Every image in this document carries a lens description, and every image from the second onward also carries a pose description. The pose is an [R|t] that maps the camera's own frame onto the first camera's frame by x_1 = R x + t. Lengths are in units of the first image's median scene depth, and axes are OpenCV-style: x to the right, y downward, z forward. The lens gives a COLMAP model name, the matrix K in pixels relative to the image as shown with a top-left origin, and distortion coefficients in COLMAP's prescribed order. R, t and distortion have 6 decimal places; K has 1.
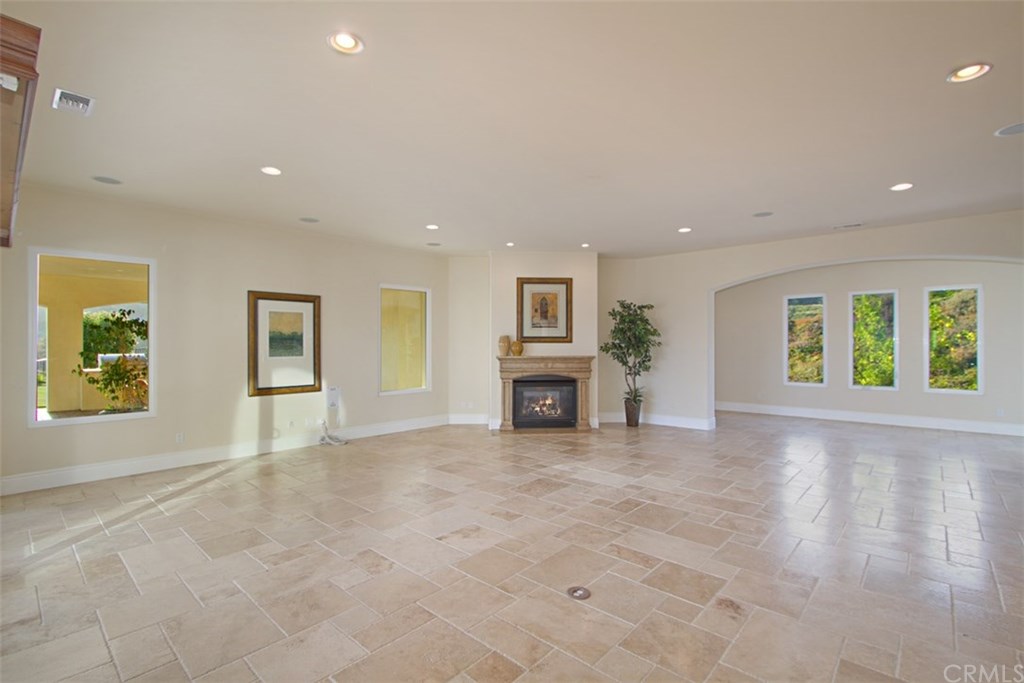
lens RADIAL K [[472.8, 0, 516.3], [0, 472.8, 343.7], [0, 0, 1]] dist [-0.025575, -0.000516]
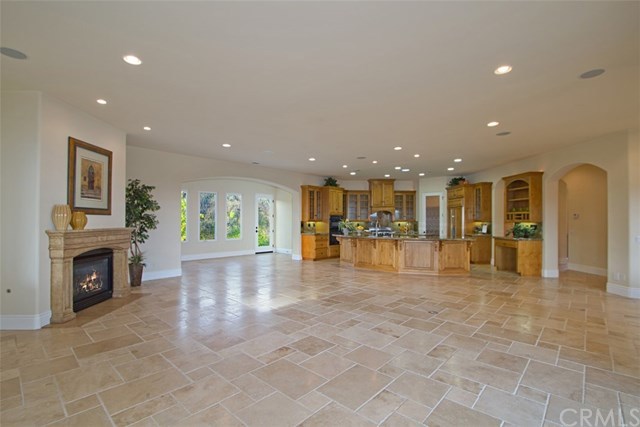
lens RADIAL K [[295.5, 0, 319.6], [0, 295.5, 218.0], [0, 0, 1]] dist [-0.025575, -0.000516]
pose [[0.018397, 0.007350, 0.999804, -0.514839], [-0.000928, 0.999973, -0.007334, 0.008875], [-0.999830, -0.000793, 0.018403, 0.551070]]
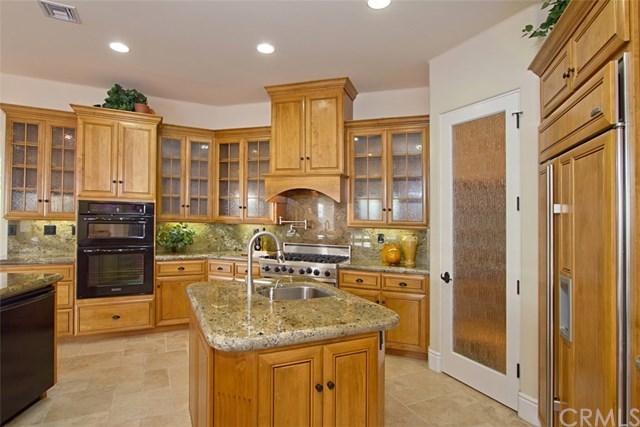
lens RADIAL K [[347.5, 0, 309.8], [0, 347.5, 217.1], [0, 0, 1]] dist [-0.015928, 0.001843]
pose [[0.385435, 0.007776, 0.922702, 0.498099], [-0.023014, 0.999734, 0.001188, 0.001477], [-0.922448, -0.021693, 0.385511, 0.053054]]
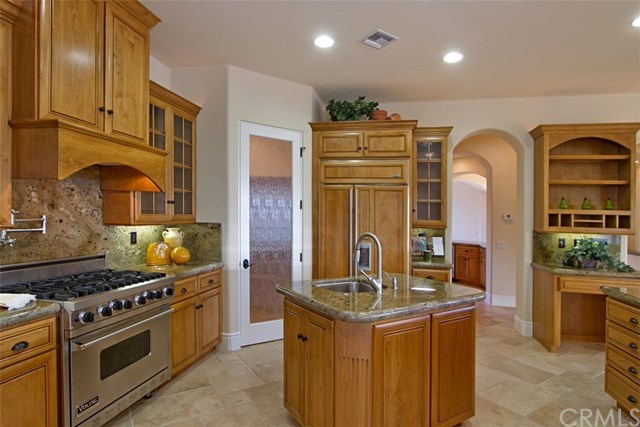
lens RADIAL K [[347.5, 0, 318.4], [0, 347.5, 213.1], [0, 0, 1]] dist [-0.015928, 0.001843]
pose [[-0.960797, -0.023638, 0.276243, 0.710284], [-0.027316, 0.999582, -0.009475, 0.000927], [-0.275903, -0.016649, -0.961041, 0.492847]]
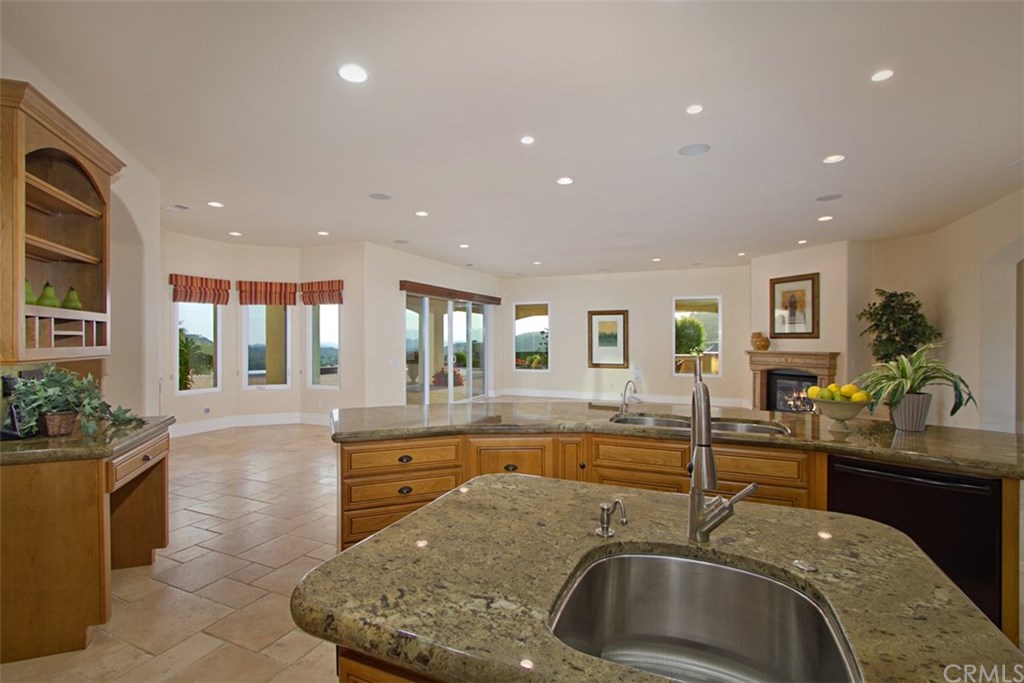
lens RADIAL K [[472.8, 0, 514.2], [0, 472.8, 341.9], [0, 0, 1]] dist [-0.025575, -0.000516]
pose [[0.311988, 0.004889, -0.950073, 0.861614], [-0.000953, 0.999988, 0.004833, 0.000964], [0.950085, -0.000602, 0.311989, 0.101023]]
